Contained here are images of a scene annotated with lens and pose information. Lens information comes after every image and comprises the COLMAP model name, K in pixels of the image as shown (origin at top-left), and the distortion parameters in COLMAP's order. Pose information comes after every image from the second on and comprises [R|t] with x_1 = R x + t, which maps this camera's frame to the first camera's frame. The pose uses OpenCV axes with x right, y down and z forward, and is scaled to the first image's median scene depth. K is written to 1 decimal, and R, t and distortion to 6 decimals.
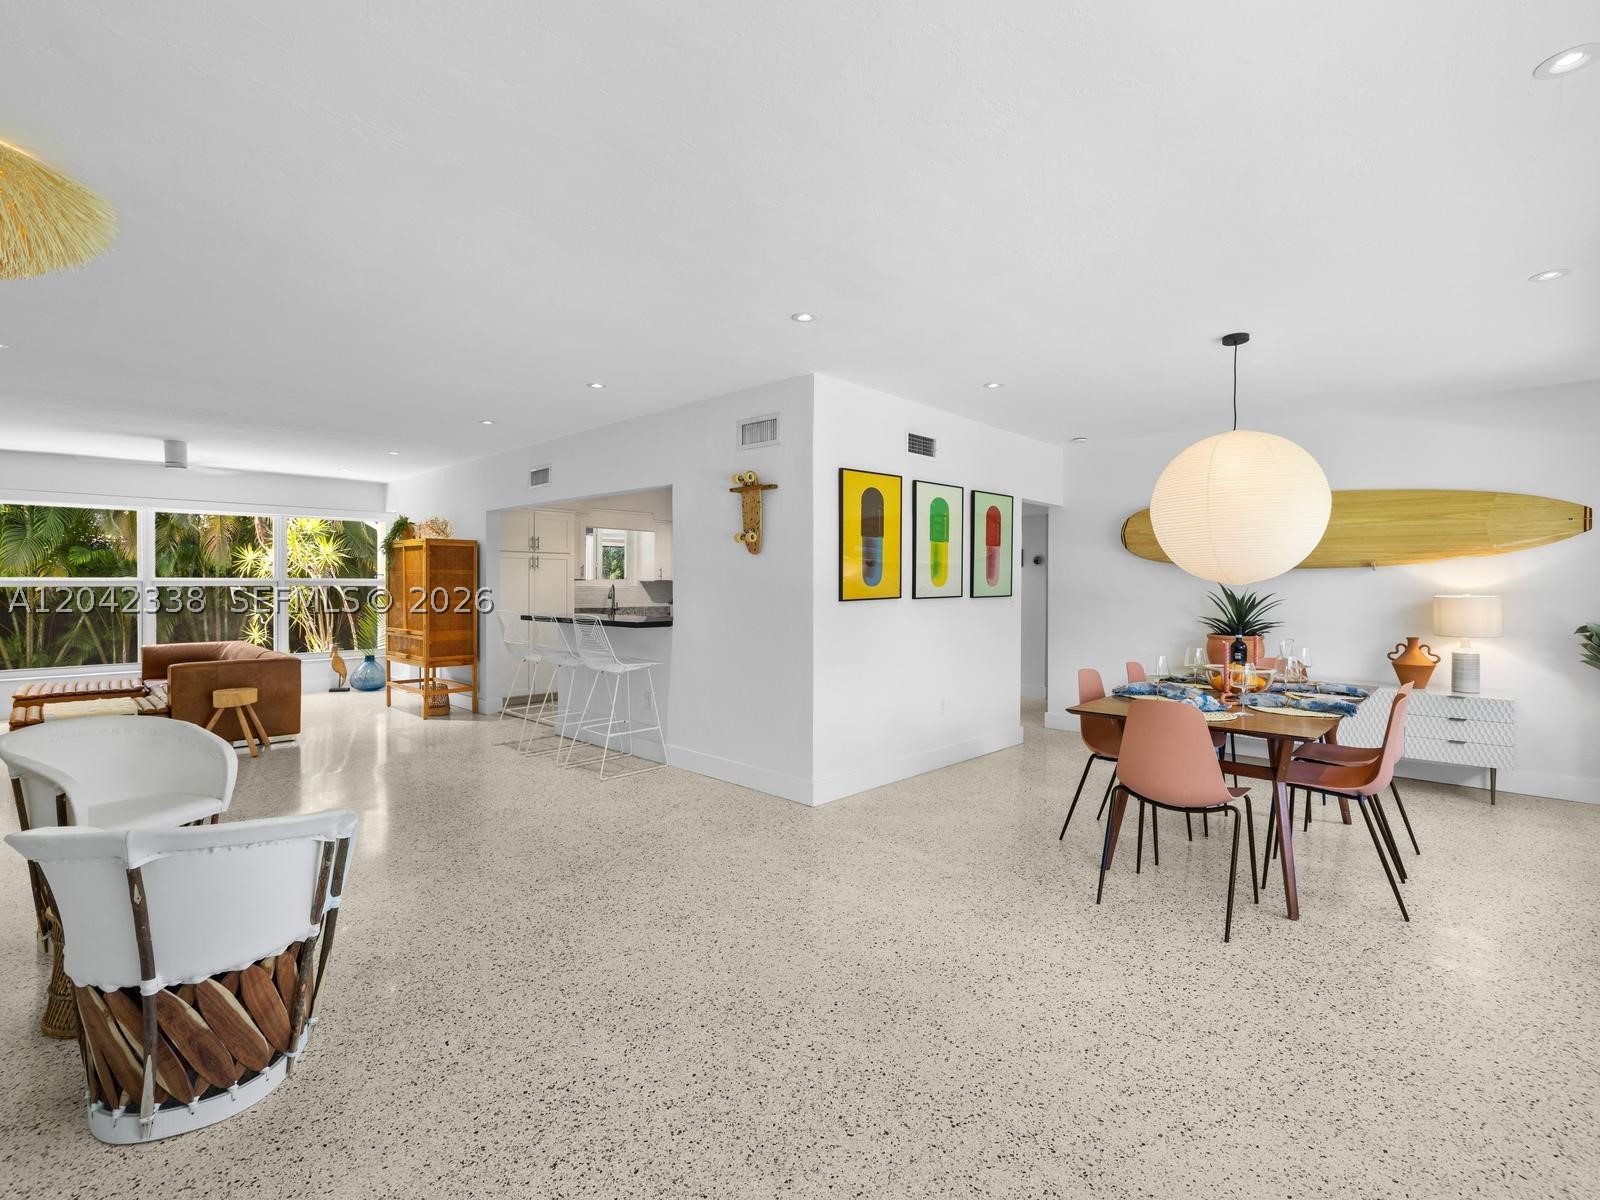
lens RADIAL K [[753.0, 0, 790.4], [0, 753.0, 588.2], [0, 0, 1]] dist [-0.000462, -0.000846]
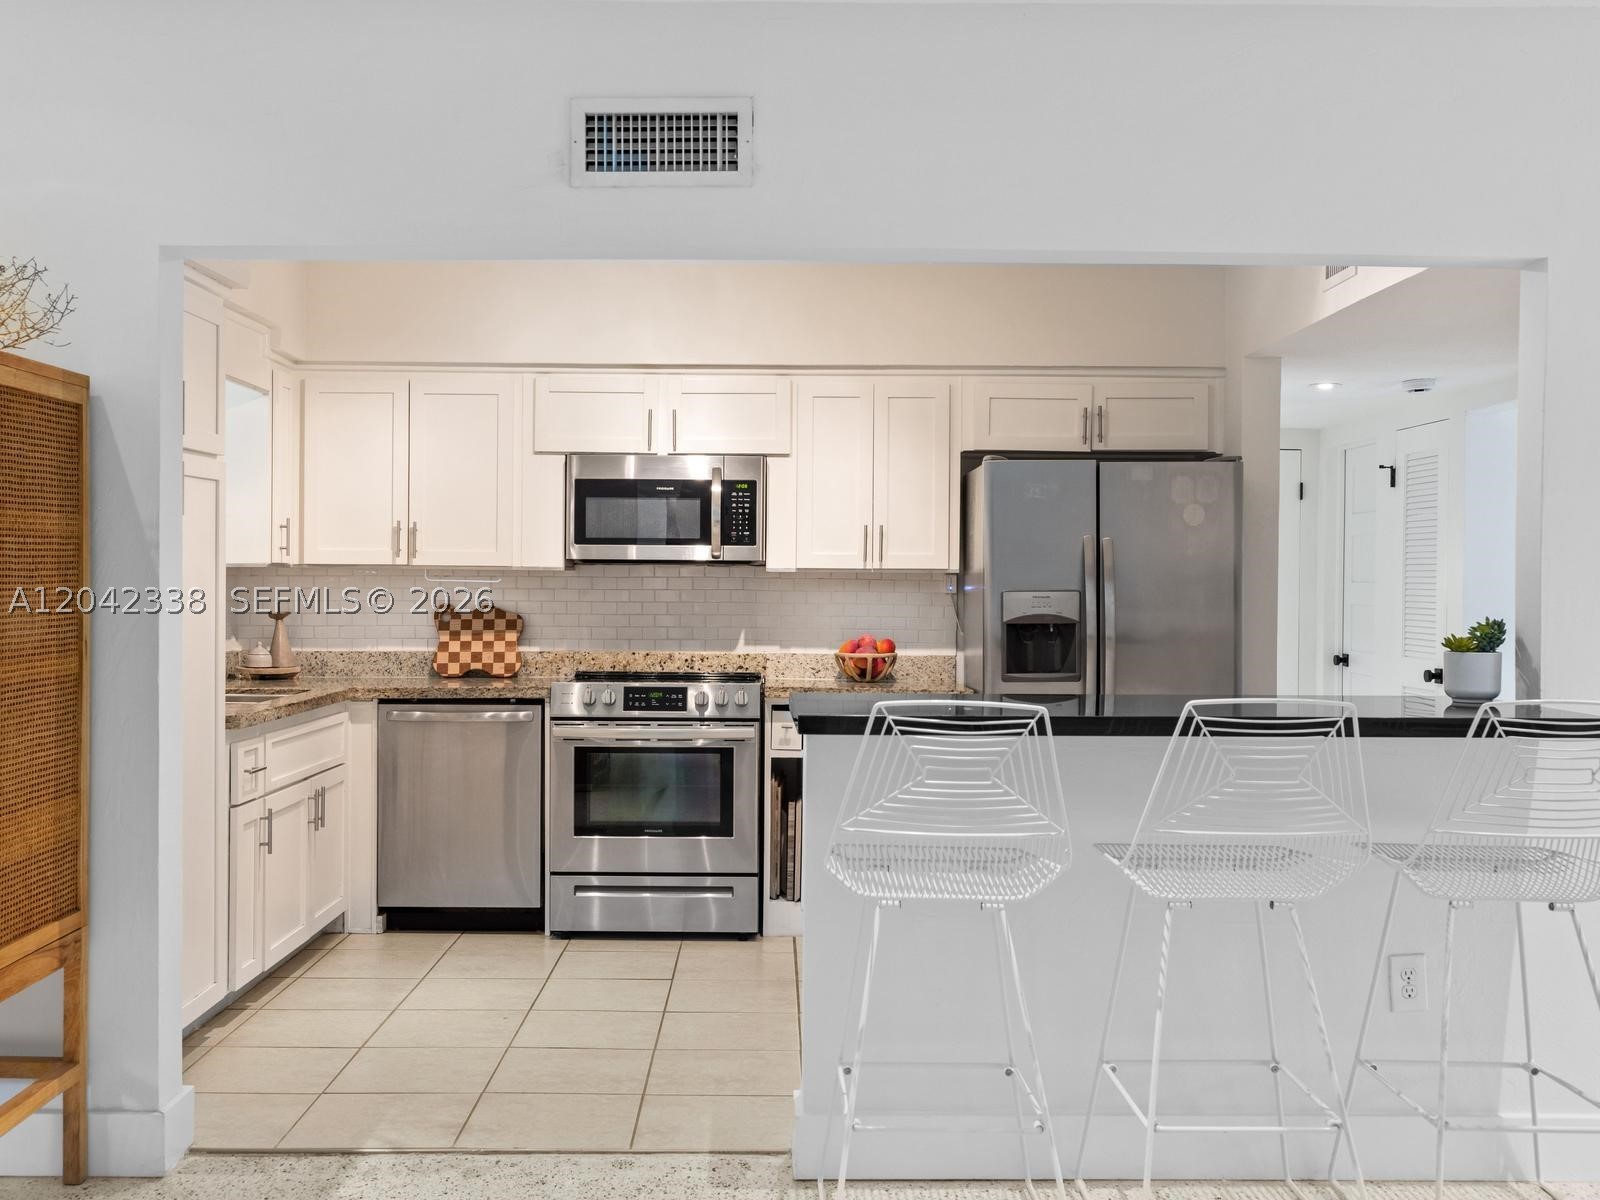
lens RADIAL K [[1634.0, 0, 800.0], [0, 1634.0, 600.0], [0, 0, 1]] dist [-0.047848, 0.017983]
pose [[0.713510, -0.007272, 0.700607, -0.579337], [-0.002515, 0.999913, 0.012940, -0.006435], [-0.700640, -0.010995, 0.713430, 0.514627]]
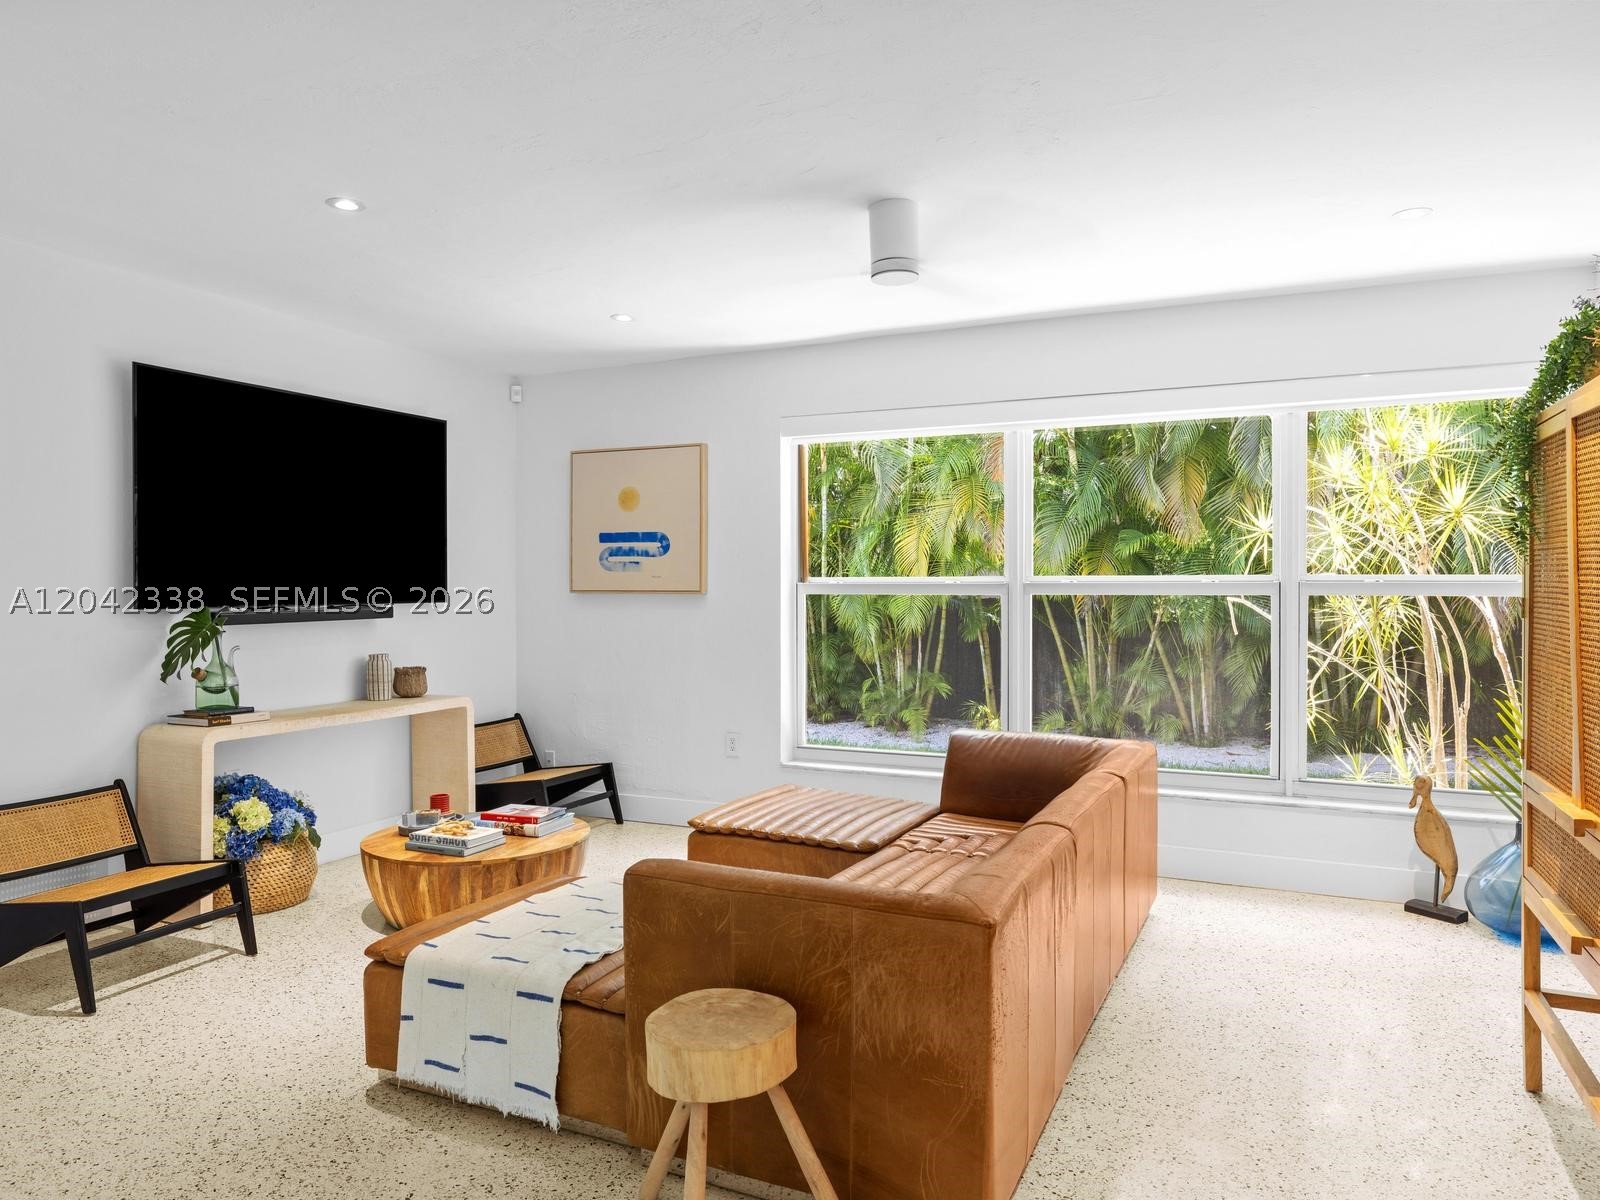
lens RADIAL K [[1068.4, 0, 799.3], [0, 1068.4, 592.7], [0, 0, 1]] dist [-0.011827, -0.000285]
pose [[0.329927, 0.006713, -0.943983, -0.290893], [-0.006214, 0.999968, 0.004939, -0.005948], [0.943986, 0.004236, 0.329958, 0.671284]]
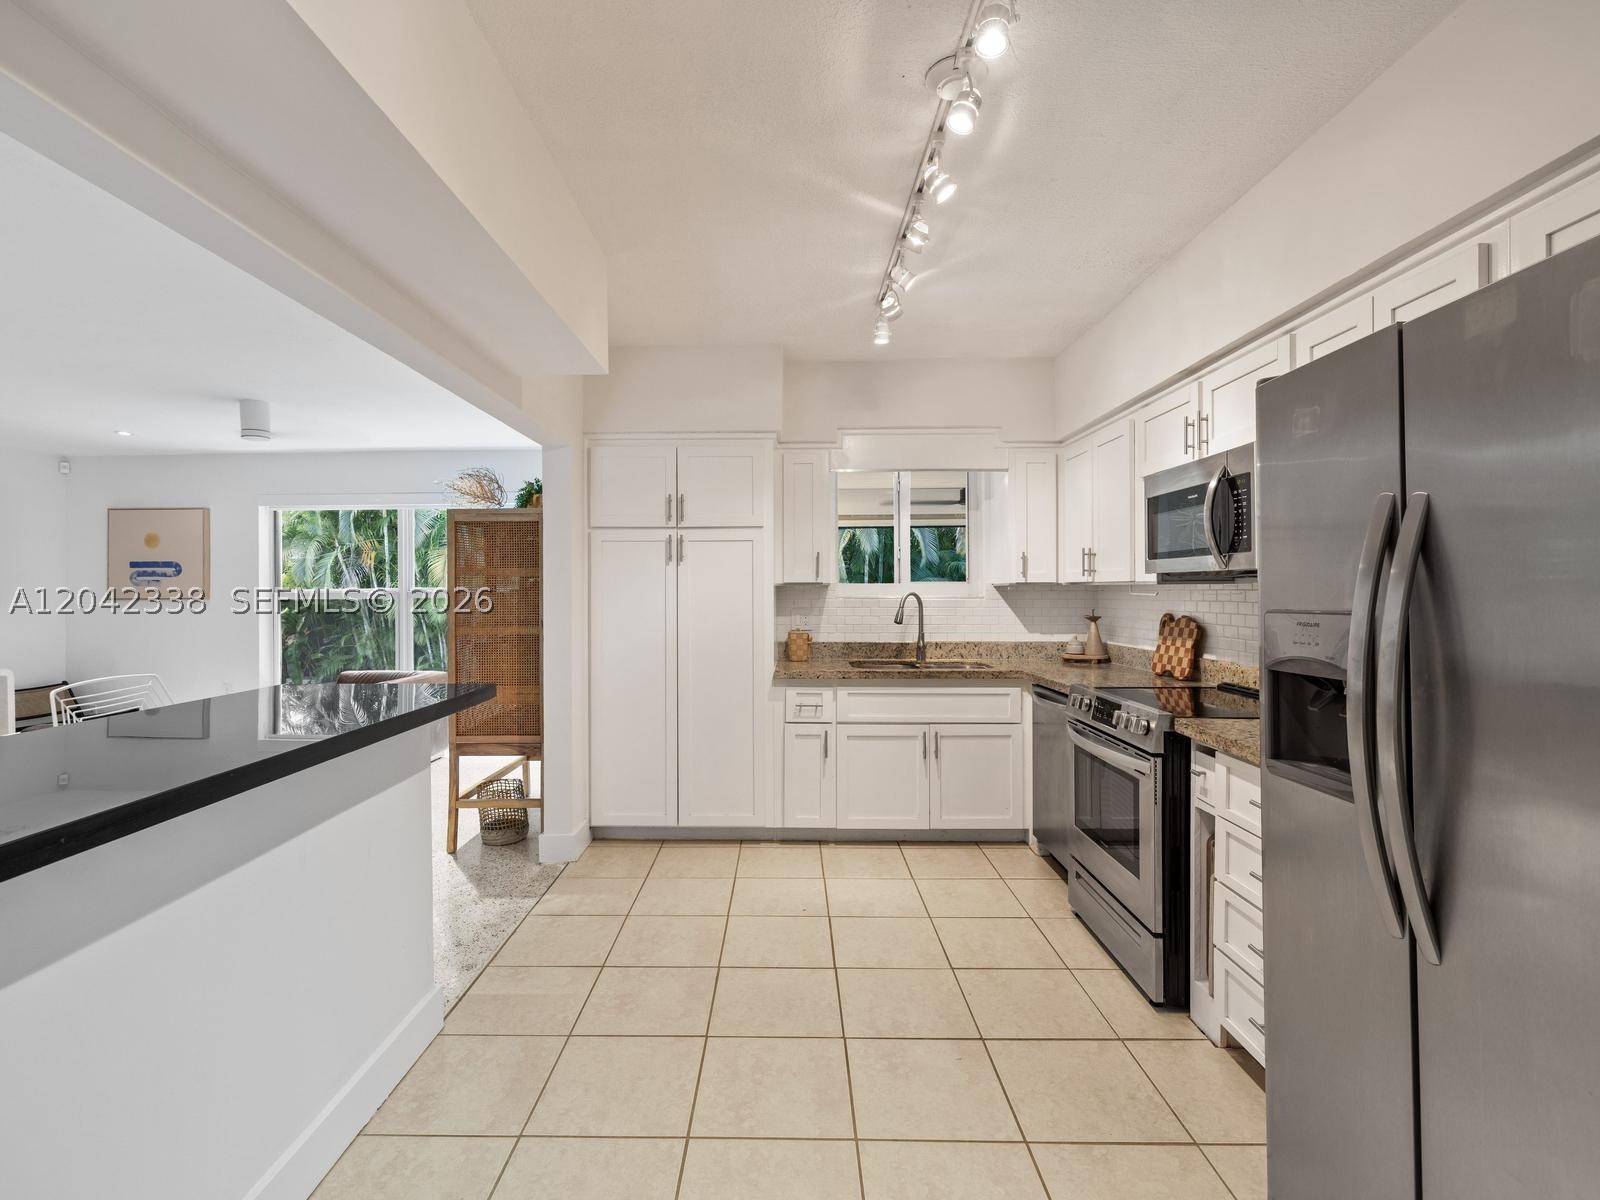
lens RADIAL K [[753.0, 0, 790.4], [0, 753.0, 588.2], [0, 0, 1]] dist [-0.000462, -0.000846]
pose [[0.681717, -0.007472, -0.731577, 0.059499], [0.003080, 0.999968, -0.007343, -0.005886], [0.731609, 0.002753, 0.681719, 0.756183]]
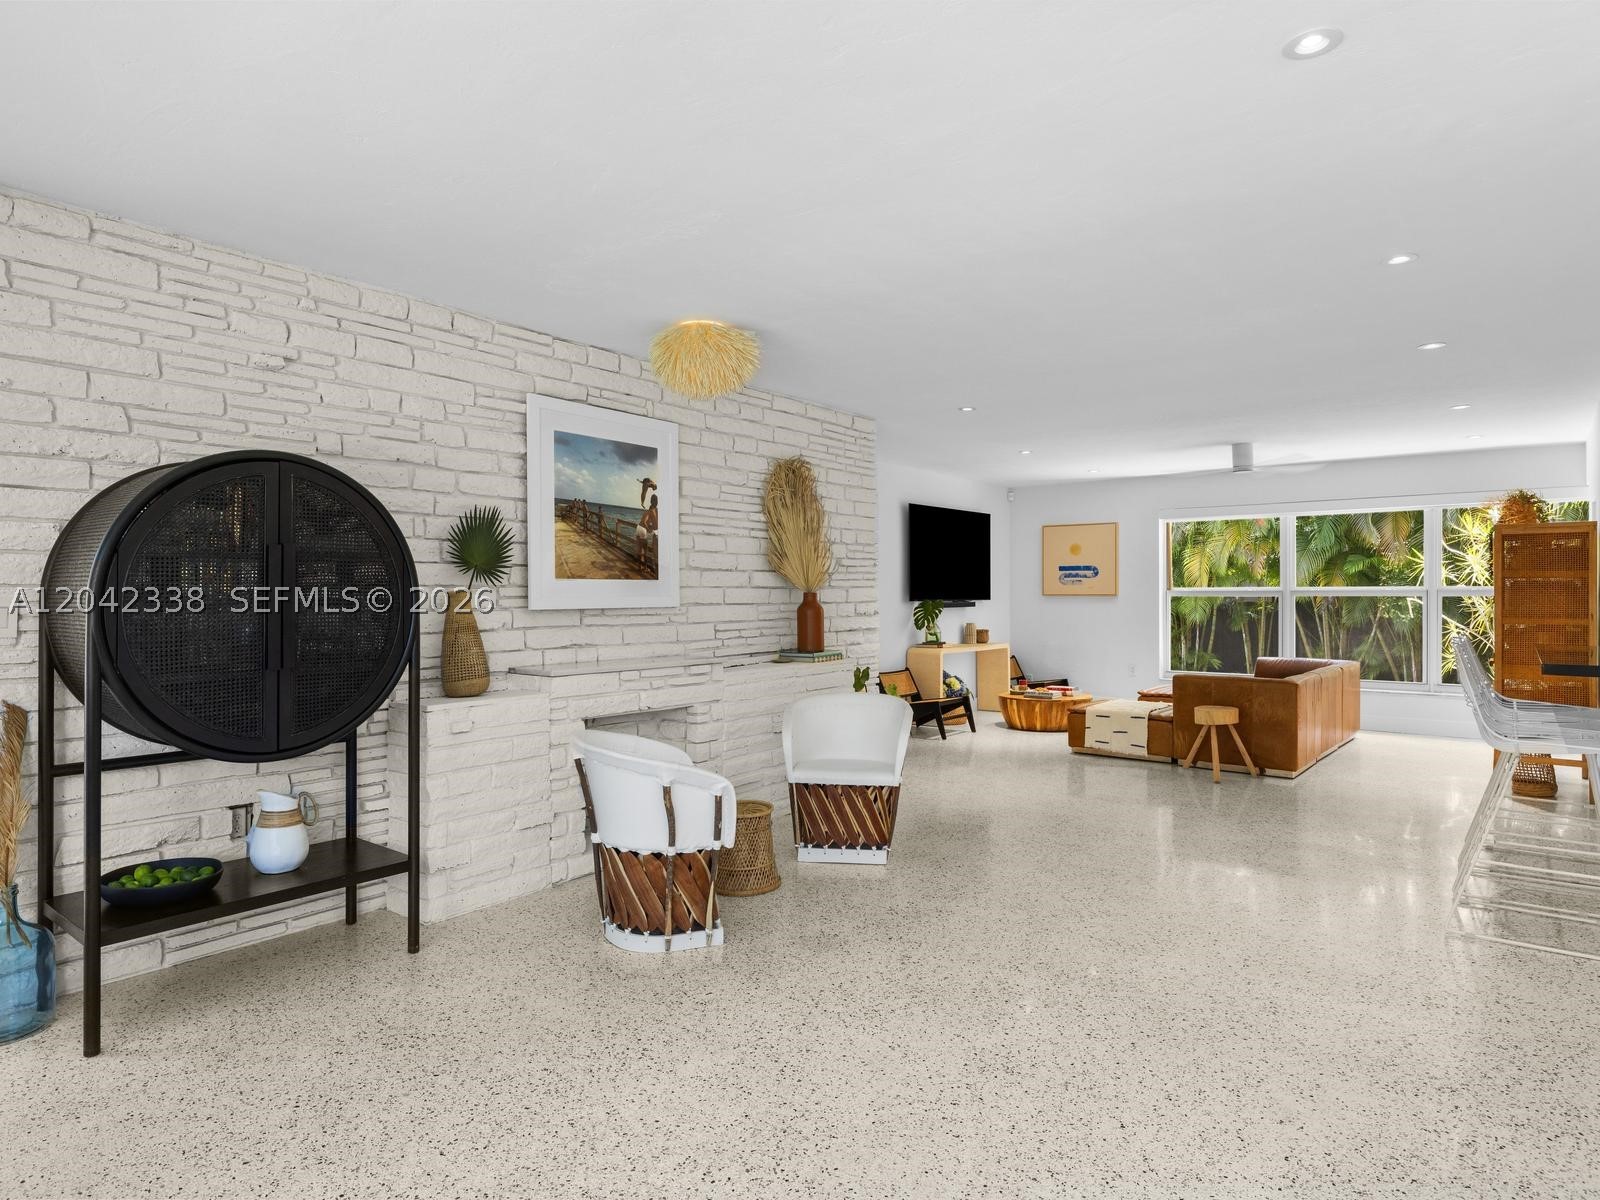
lens RADIAL K [[941.1, 0, 793.1], [0, 941.1, 594.0], [0, 0, 1]] dist [-0.002631, -0.000213]
pose [[0.086868, 0.000026, -0.996220, 0.274425], [-0.006262, 0.999980, -0.000520, -0.000290], [0.996200, 0.006283, 0.086867, 0.281180]]
